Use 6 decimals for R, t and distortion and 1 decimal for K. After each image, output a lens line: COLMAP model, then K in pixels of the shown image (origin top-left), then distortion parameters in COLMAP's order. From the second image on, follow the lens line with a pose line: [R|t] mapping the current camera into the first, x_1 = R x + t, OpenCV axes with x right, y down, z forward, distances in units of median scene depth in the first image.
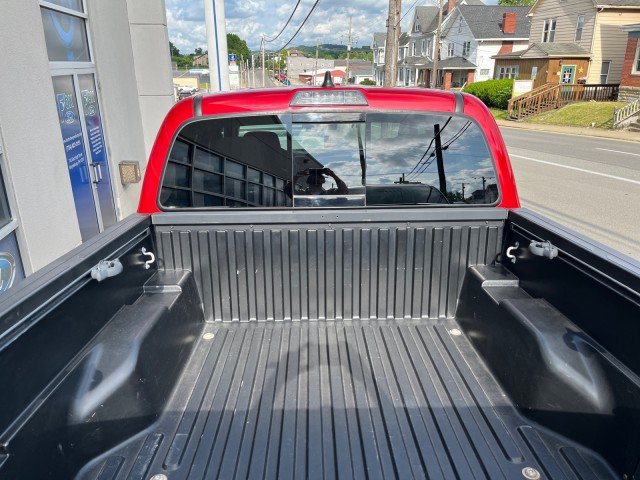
lens RADIAL K [[522.2, 0, 309.5], [0, 522.2, 242.8], [0, 0, 1]] dist [0.084512, -0.151891]
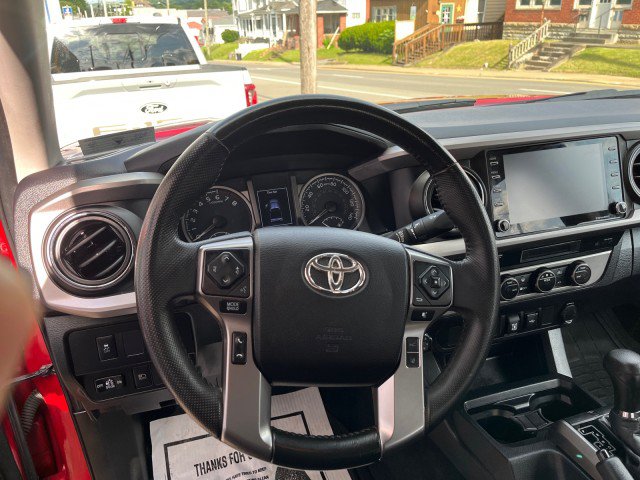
lens RADIAL K [[521.2, 0, 320.0], [0, 521.2, 240.0], [0, 0, 1]] dist [0.040316, -0.088985]
pose [[0.960931, -0.130659, 0.244006, -0.012735], [0.111773, 0.989671, 0.089764, -0.024808], [-0.253214, -0.058984, 0.965610, 0.119767]]
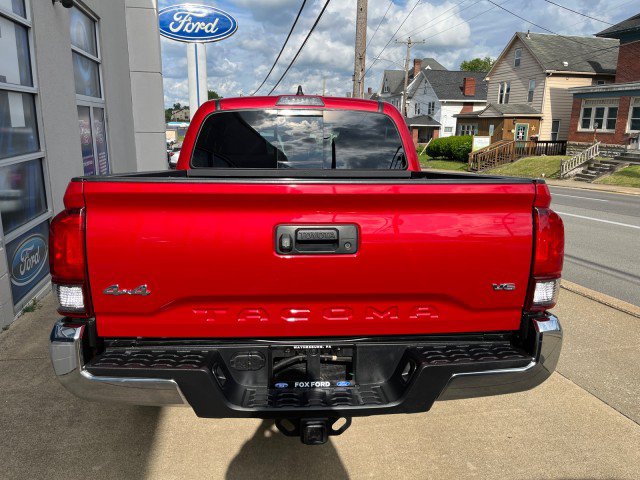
lens RADIAL K [[530.4, 0, 320.0], [0, 530.4, 240.0], [0, 0, 1]] dist [0.008361, 0.002916]
pose [[0.997735, 0.005922, 0.067004, -0.000689], [0.001425, 0.994032, -0.109076, 0.023208], [-0.067250, 0.108925, 0.991773, -0.040282]]
